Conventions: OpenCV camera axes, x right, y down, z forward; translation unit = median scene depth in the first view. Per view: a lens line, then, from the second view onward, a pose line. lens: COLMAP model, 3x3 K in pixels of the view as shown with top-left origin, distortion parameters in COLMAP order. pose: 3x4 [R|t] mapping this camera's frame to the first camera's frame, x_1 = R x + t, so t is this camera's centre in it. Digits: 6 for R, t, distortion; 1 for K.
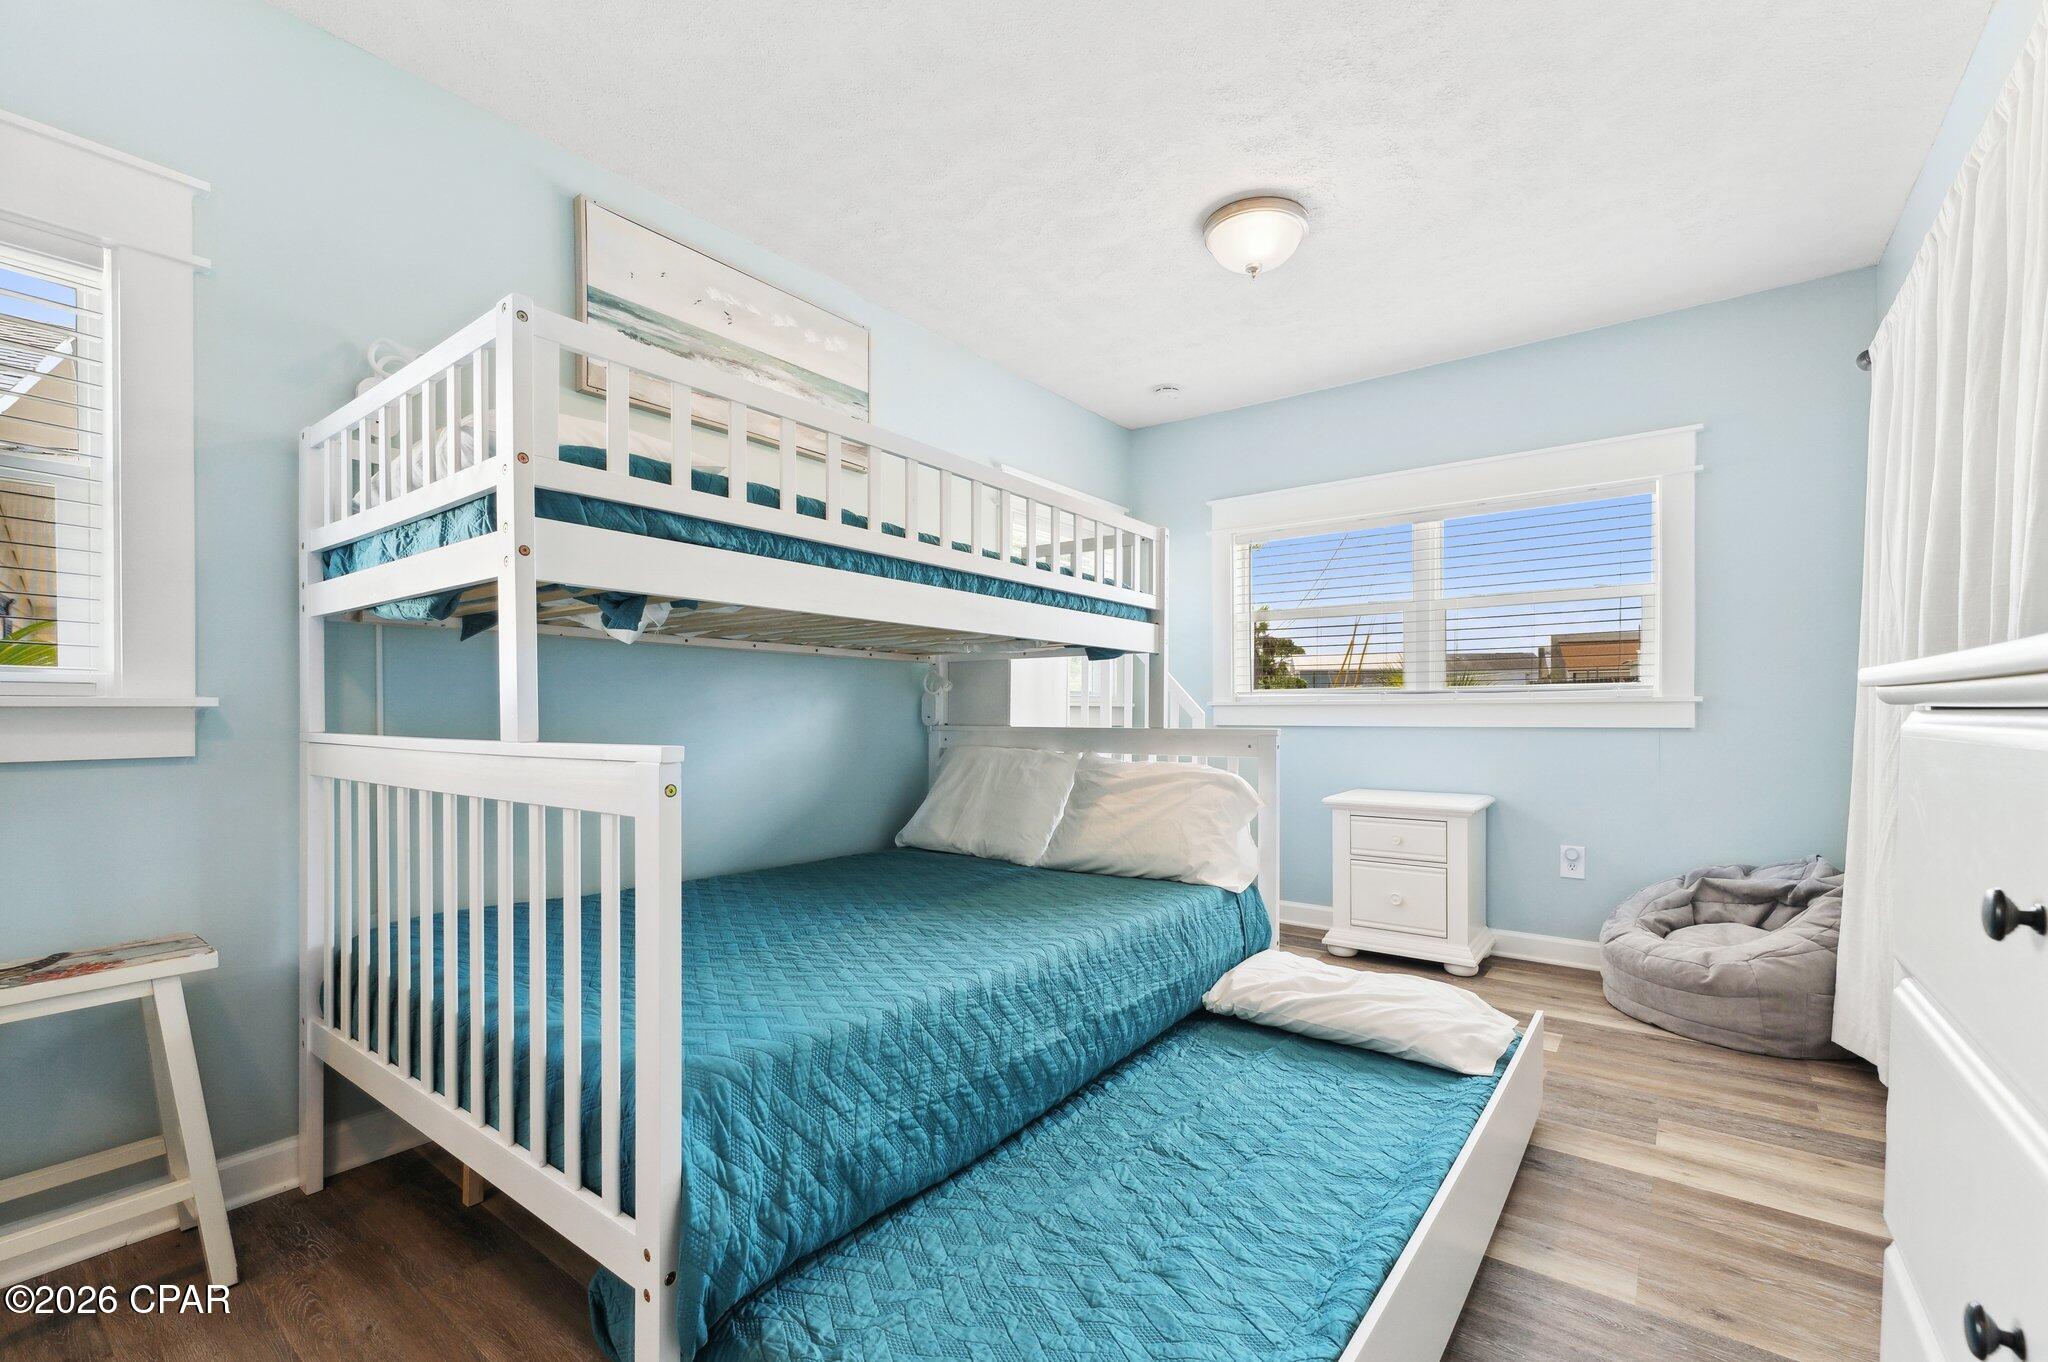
lens RADIAL K [[877.6, 0, 1029.8], [0, 877.6, 702.4], [0, 0, 1]] dist [-0.000727, -0.000427]
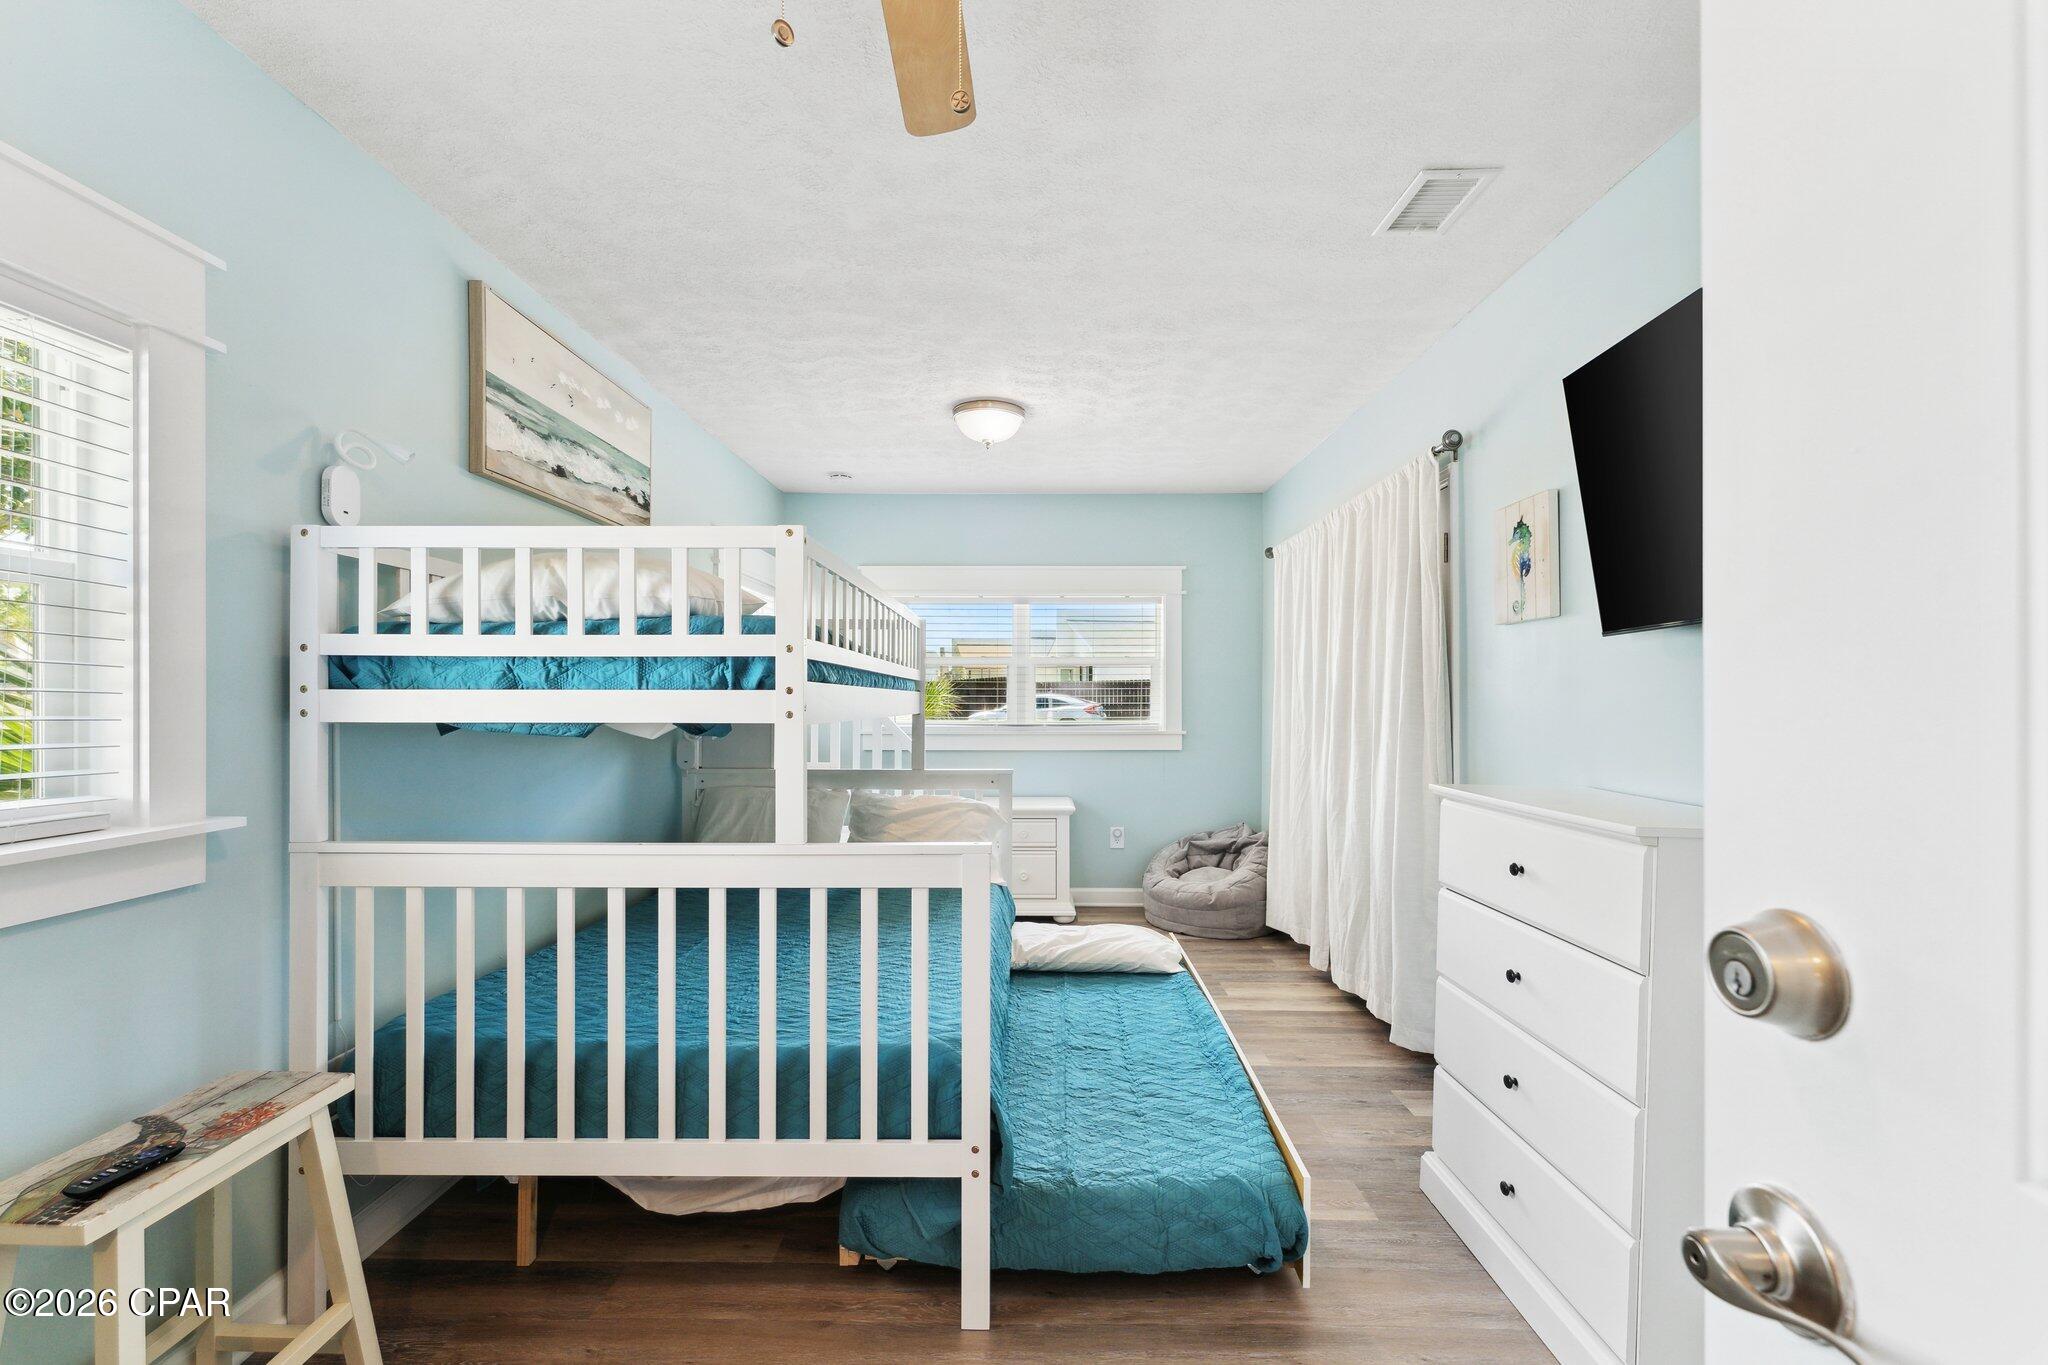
lens RADIAL K [[839.6, 0, 1024.0], [0, 839.6, 682.5], [0, 0, 1]] dist [-0.000101, 0.000047]
pose [[0.813237, 0.013020, 0.581787, -0.527812], [-0.005511, 0.999877, -0.014673, -0.096131], [-0.581907, 0.008726, 0.813209, -0.146443]]
